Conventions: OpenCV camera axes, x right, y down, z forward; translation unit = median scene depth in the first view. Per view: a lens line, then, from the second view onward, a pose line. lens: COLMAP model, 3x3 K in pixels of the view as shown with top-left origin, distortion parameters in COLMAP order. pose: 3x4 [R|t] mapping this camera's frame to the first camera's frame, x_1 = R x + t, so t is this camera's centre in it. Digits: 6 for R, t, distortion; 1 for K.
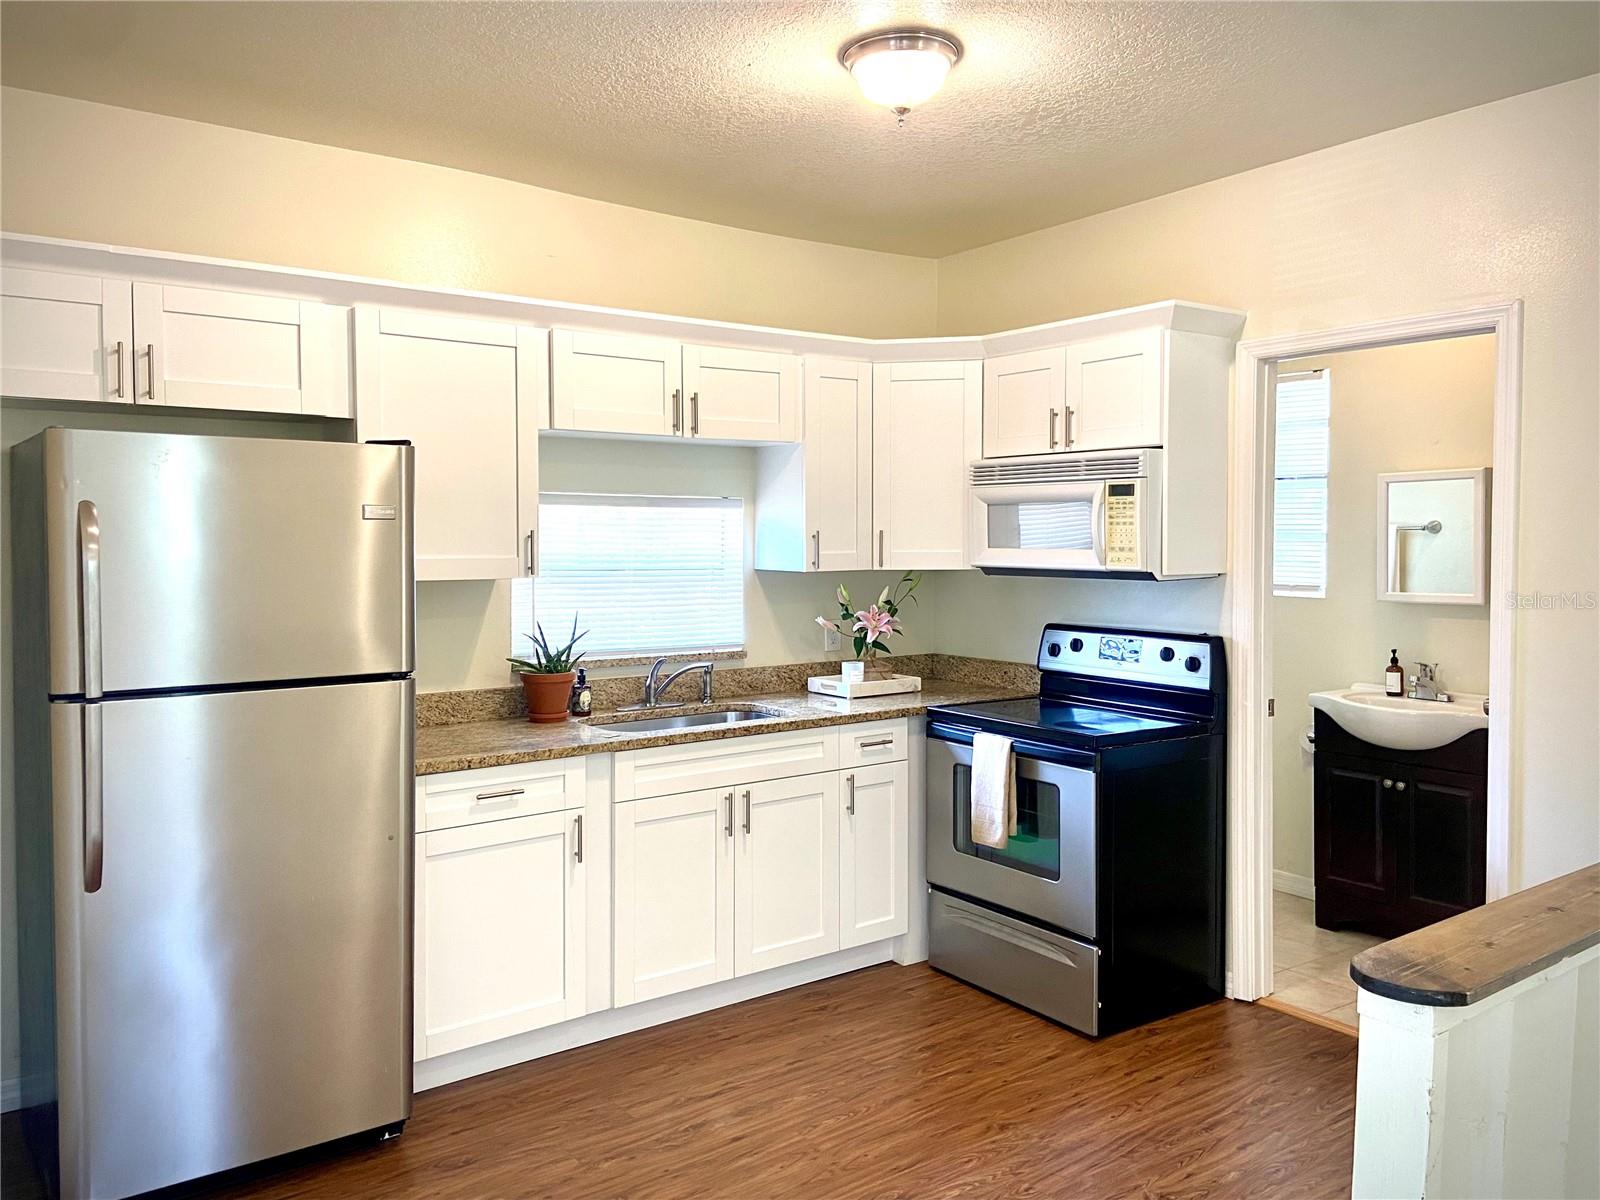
lens RADIAL K [[1247.5, 0, 800.0], [0, 1247.5, 600.0], [0, 0, 1]] dist [0.136670, -0.165616]
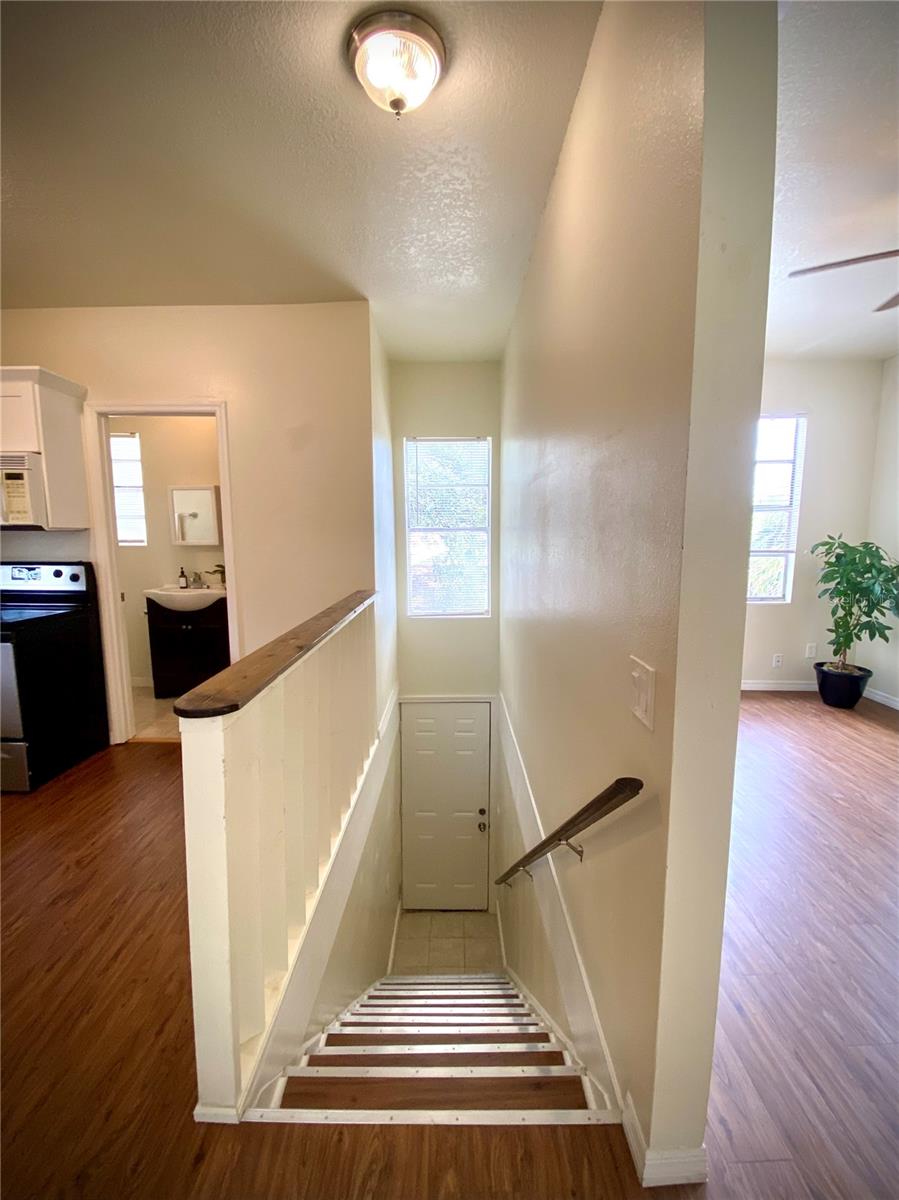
lens RADIAL K [[485.9, 0, 449.5], [0, 485.9, 600.0], [0, 0, 1]] dist [0.000102, -0.008147]
pose [[0.585737, -0.091588, 0.805310, 0.059171], [0.037890, 0.995603, 0.085671, 0.044348], [-0.809615, -0.019667, 0.586632, 0.139636]]
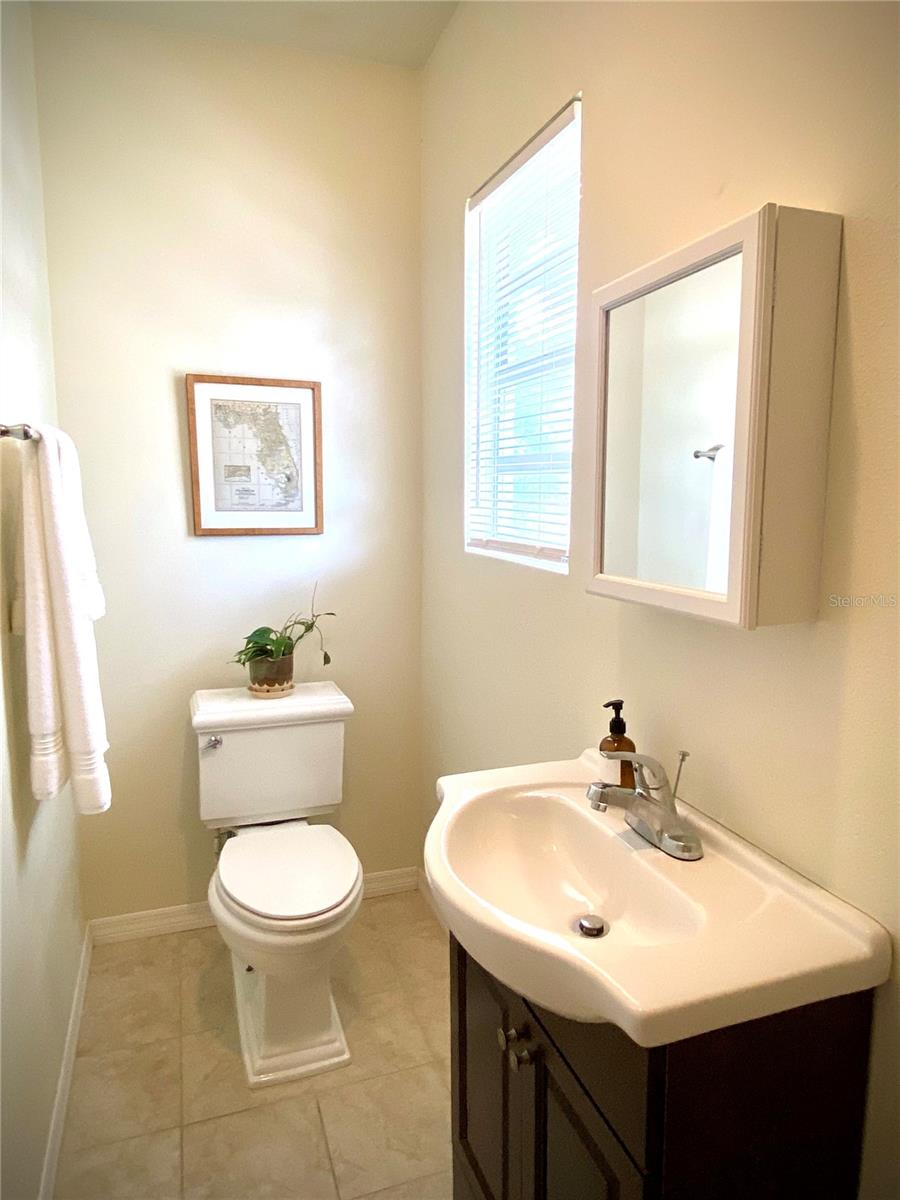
lens RADIAL K [[766.7, 0, 450.0], [0, 766.7, 600.0], [0, 0, 1]] dist [-0.000113, -0.000069]
pose [[0.962142, 0.040470, -0.269528, 0.523927], [-0.019123, 0.996501, 0.081365, -0.018566], [0.271878, -0.073131, 0.959549, 0.796731]]
